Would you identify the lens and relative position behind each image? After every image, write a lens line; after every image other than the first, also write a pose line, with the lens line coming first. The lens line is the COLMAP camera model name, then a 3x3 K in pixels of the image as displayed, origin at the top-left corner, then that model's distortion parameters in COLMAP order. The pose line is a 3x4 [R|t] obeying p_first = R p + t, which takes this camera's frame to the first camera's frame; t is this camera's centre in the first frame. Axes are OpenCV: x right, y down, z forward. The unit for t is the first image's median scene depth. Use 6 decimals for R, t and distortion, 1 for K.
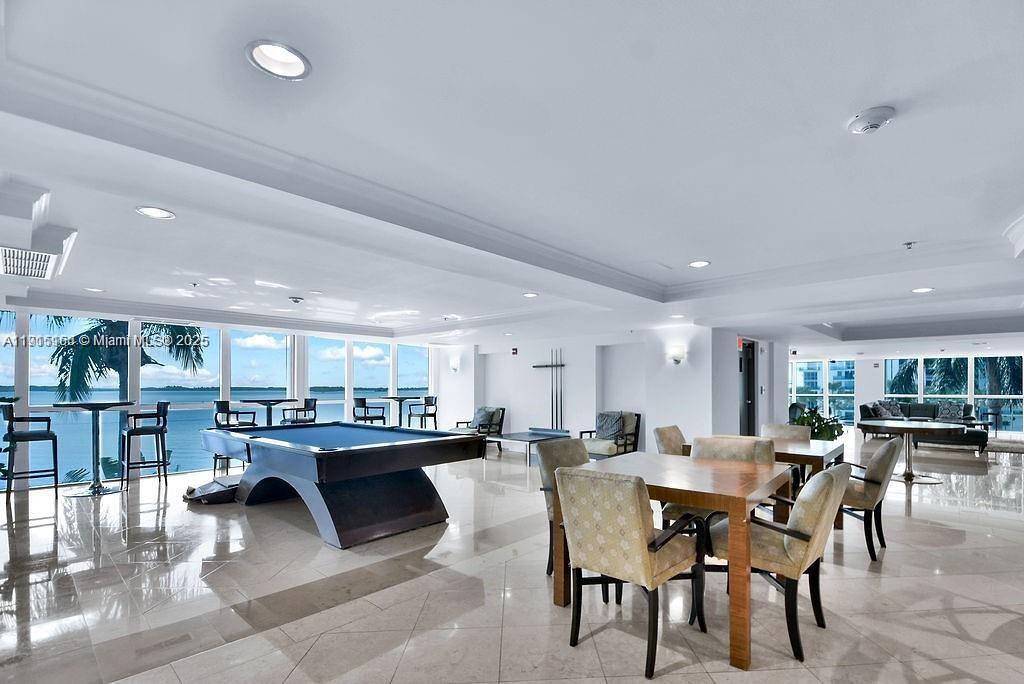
lens RADIAL K [[473.7, 0, 534.6], [0, 473.7, 386.6], [0, 0, 1]] dist [-0.000921, -0.000614]
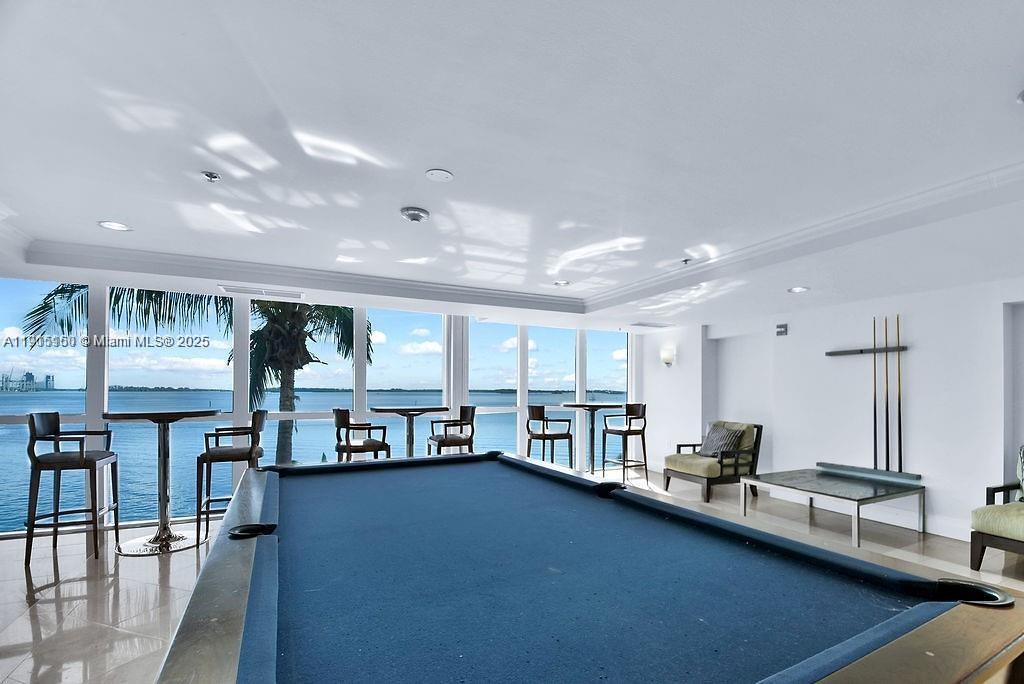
lens RADIAL K [[472.9, 0, 558.5], [0, 472.9, 389.2], [0, 0, 1]] dist [0.016514, -0.018853]
pose [[0.951623, 0.001156, -0.307267, -0.125799], [-0.002444, 0.999990, -0.003808, 0.002479], [0.307259, 0.004374, 0.951616, 0.352229]]
